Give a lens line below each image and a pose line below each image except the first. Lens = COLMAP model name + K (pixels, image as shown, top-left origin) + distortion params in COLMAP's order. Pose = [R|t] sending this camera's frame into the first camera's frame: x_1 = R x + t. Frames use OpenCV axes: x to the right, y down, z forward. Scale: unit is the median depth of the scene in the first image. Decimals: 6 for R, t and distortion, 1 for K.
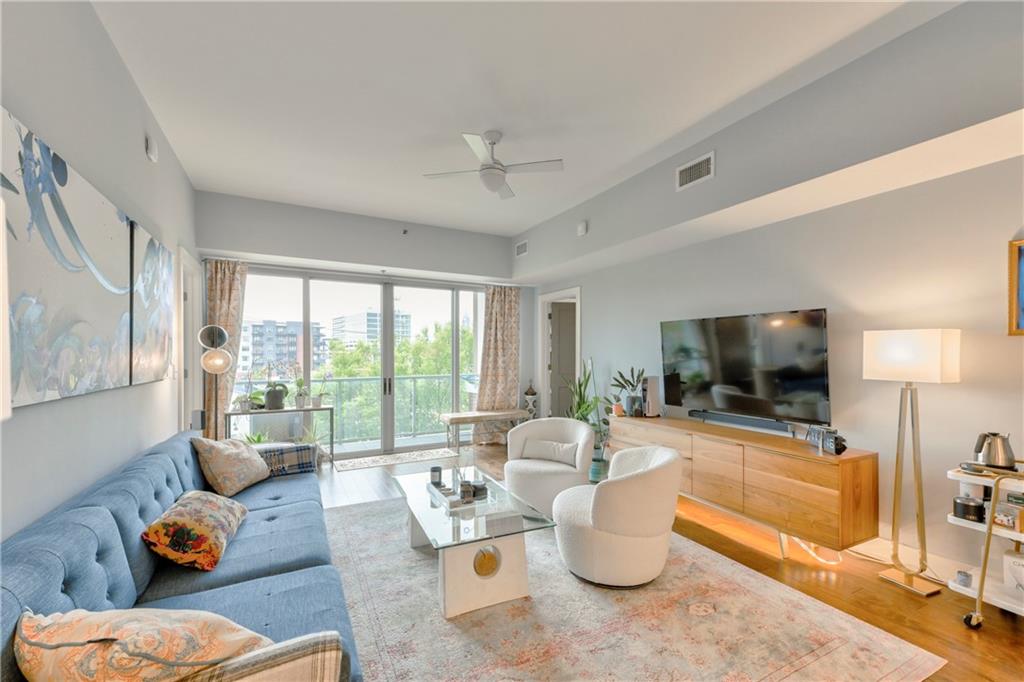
lens RADIAL K [[417.5, 0, 507.8], [0, 417.5, 353.7], [0, 0, 1]] dist [0.014199, 0.000719]
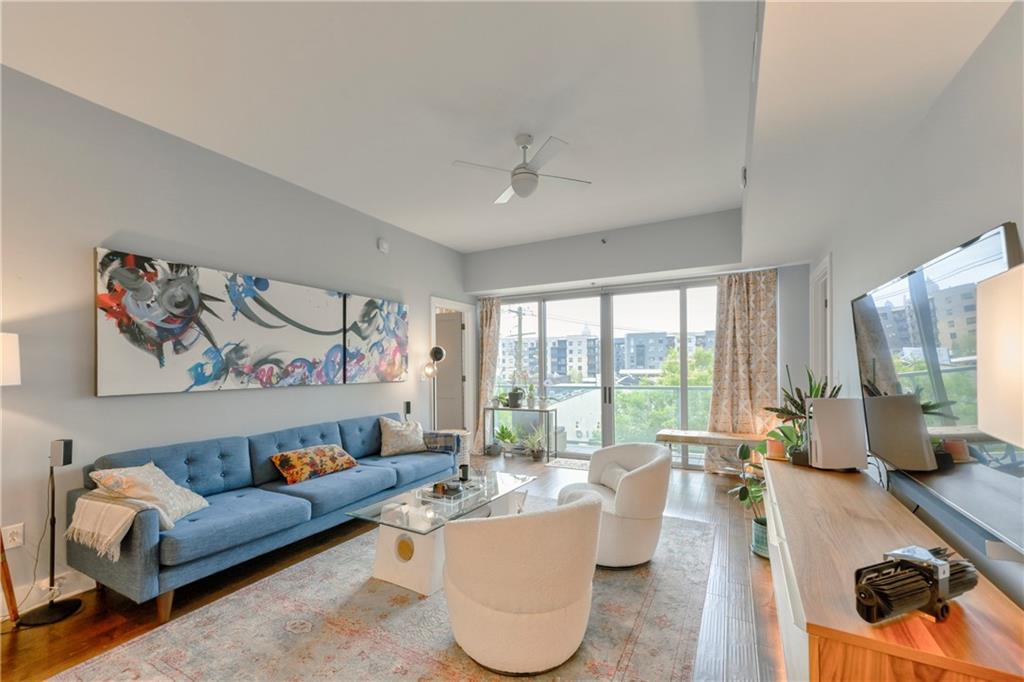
lens RADIAL K [[417.5, 0, 517.6], [0, 417.5, 361.1], [0, 0, 1]] dist [0.014199, 0.000719]
pose [[0.566625, -0.015440, -0.823831, 0.486869], [0.013102, 0.999867, -0.009728, 0.002771], [0.823872, -0.005282, 0.566751, 0.278853]]
